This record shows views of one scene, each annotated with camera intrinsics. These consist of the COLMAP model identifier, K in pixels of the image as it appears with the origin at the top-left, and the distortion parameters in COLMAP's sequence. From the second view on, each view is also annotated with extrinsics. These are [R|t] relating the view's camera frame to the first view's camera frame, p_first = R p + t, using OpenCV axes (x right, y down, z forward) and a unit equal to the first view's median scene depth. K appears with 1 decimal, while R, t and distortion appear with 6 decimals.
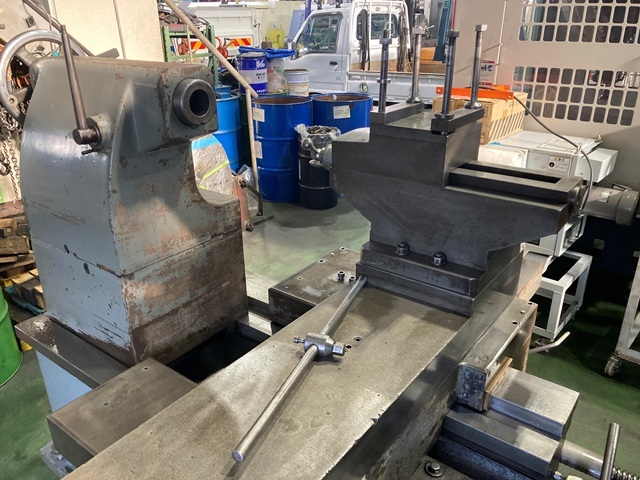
lens RADIAL K [[527.7, 0, 318.9], [0, 527.7, 237.5], [0, 0, 1]] dist [0.013310, 0.006606]
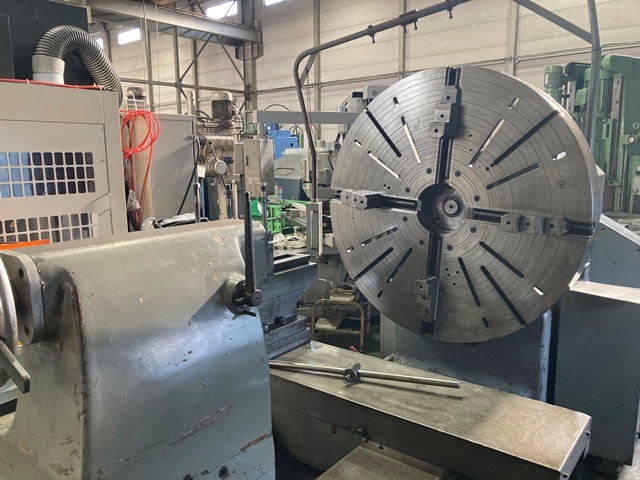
lens RADIAL K [[527.7, 0, 318.9], [0, 527.7, 237.5], [0, 0, 1]] dist [0.013310, 0.006606]
pose [[0.020834, -0.144668, 0.989261, -0.723906], [0.408631, 0.904287, 0.123636, -0.187780], [-0.912462, 0.401667, 0.077956, 0.403177]]
